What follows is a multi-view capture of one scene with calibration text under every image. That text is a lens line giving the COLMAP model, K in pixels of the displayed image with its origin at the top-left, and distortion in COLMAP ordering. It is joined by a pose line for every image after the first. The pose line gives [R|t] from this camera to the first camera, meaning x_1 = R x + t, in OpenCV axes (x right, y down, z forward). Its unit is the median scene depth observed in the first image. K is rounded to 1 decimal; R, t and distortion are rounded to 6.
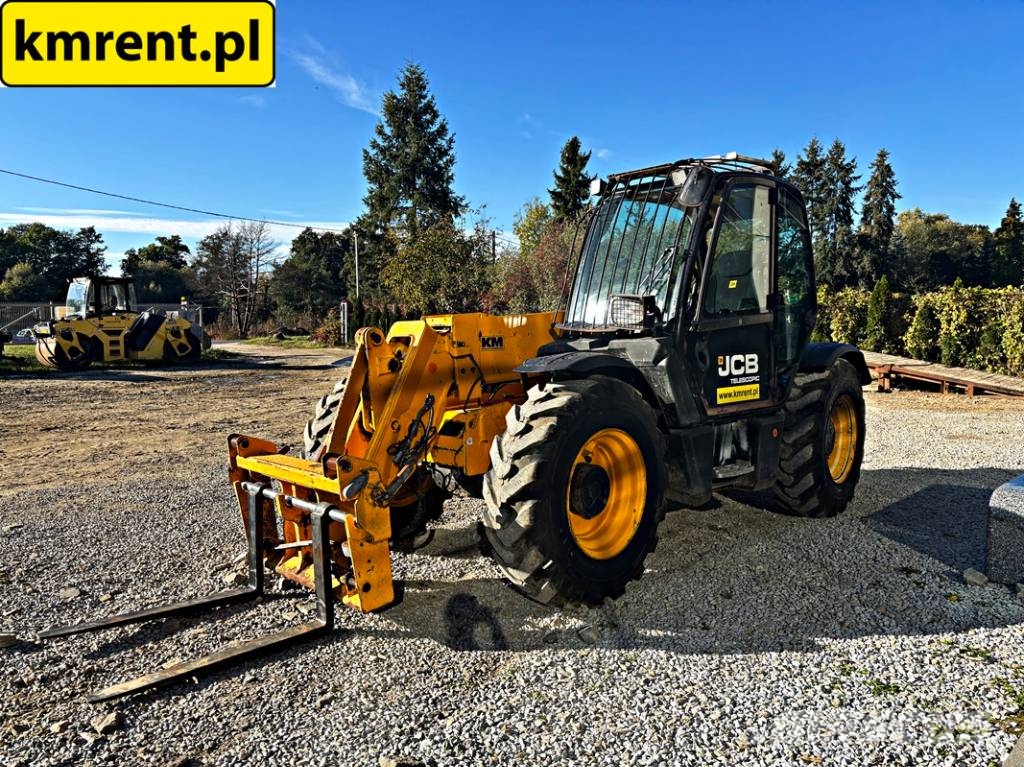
lens RADIAL K [[778.1, 0, 509.9], [0, 778.1, 387.9], [0, 0, 1]] dist [0.041469, -0.045603]
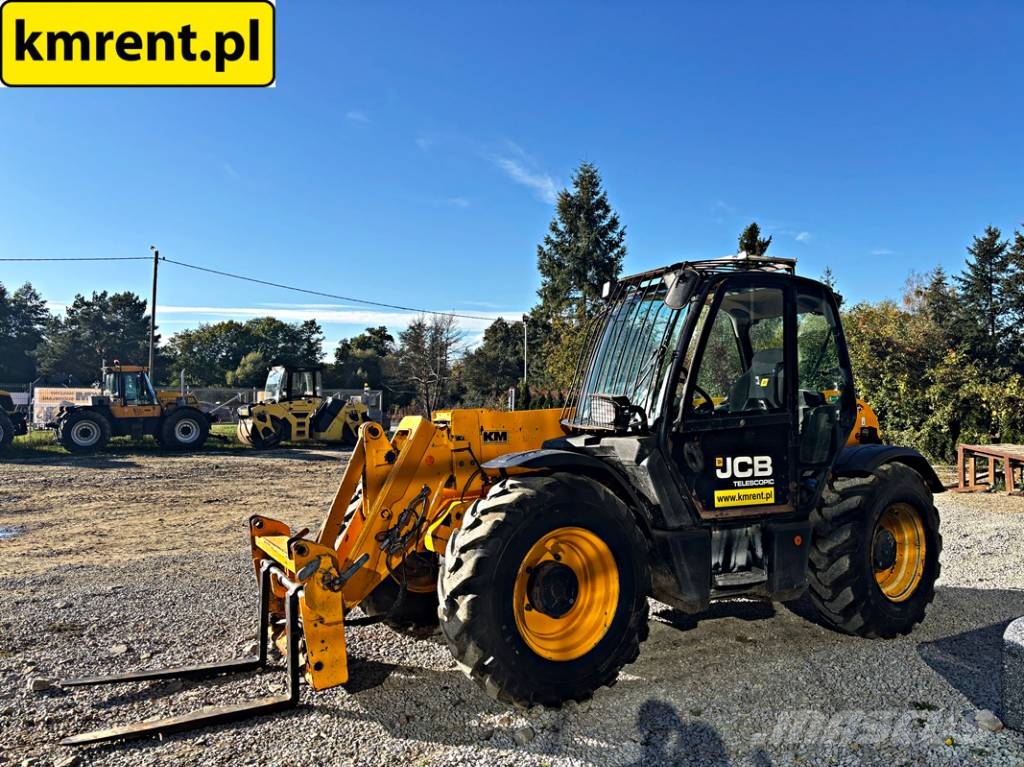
lens RADIAL K [[778.1, 0, 508.8], [0, 778.1, 387.3], [0, 0, 1]] dist [0.041469, -0.045603]
pose [[0.970371, 0.007194, -0.241514, 0.247246], [-0.033628, 0.993850, -0.105508, -0.015988], [0.239270, 0.110503, 0.964645, -0.012936]]
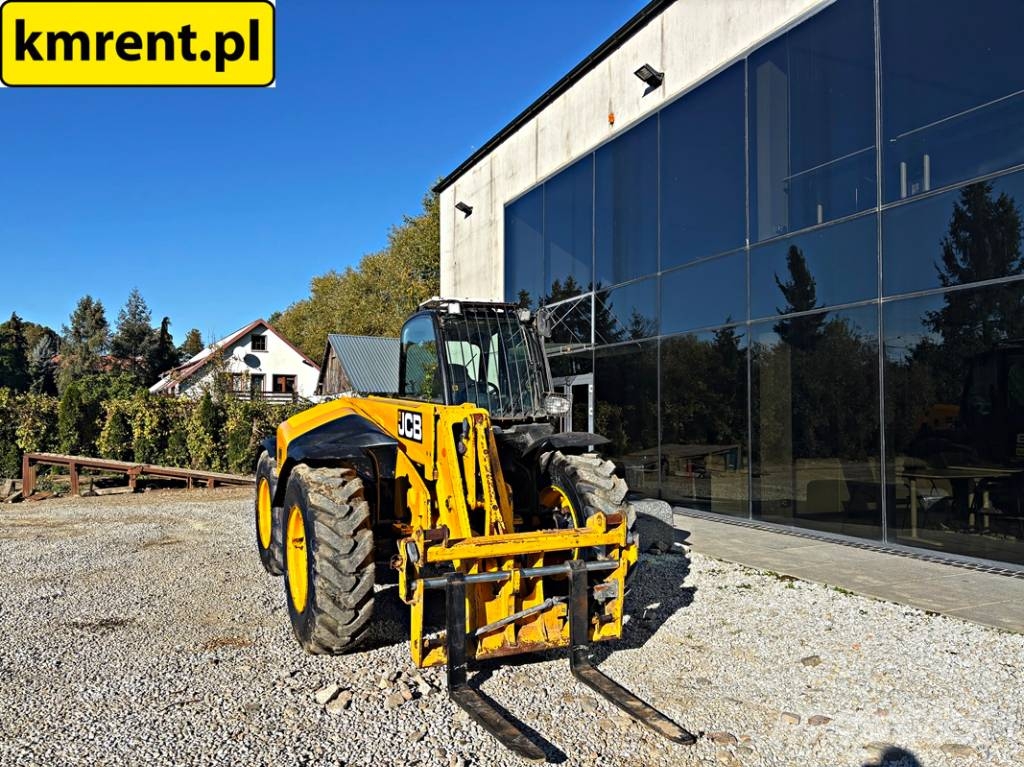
lens RADIAL K [[778.1, 0, 513.8], [0, 778.1, 388.9], [0, 0, 1]] dist [0.041469, -0.045603]
pose [[0.333520, 0.042484, 0.941785, -1.107398], [0.089806, 0.993009, -0.076598, -0.021554], [-0.938456, 0.110125, 0.327373, 0.534862]]
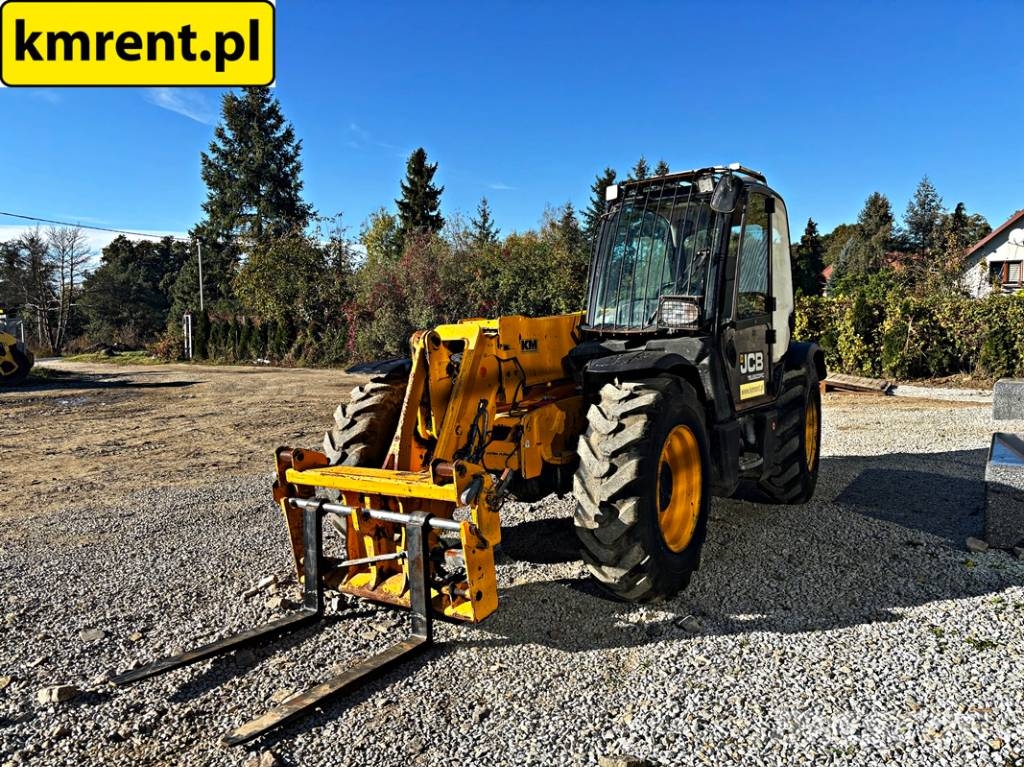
lens RADIAL K [[778.1, 0, 510.6], [0, 778.1, 389.8], [0, 0, 1]] dist [0.041469, -0.045603]
pose [[0.977101, -0.028080, 0.210915, -0.258471], [0.030740, 0.999484, -0.009344, 0.007320], [-0.210544, 0.015613, 0.977460, 0.030566]]
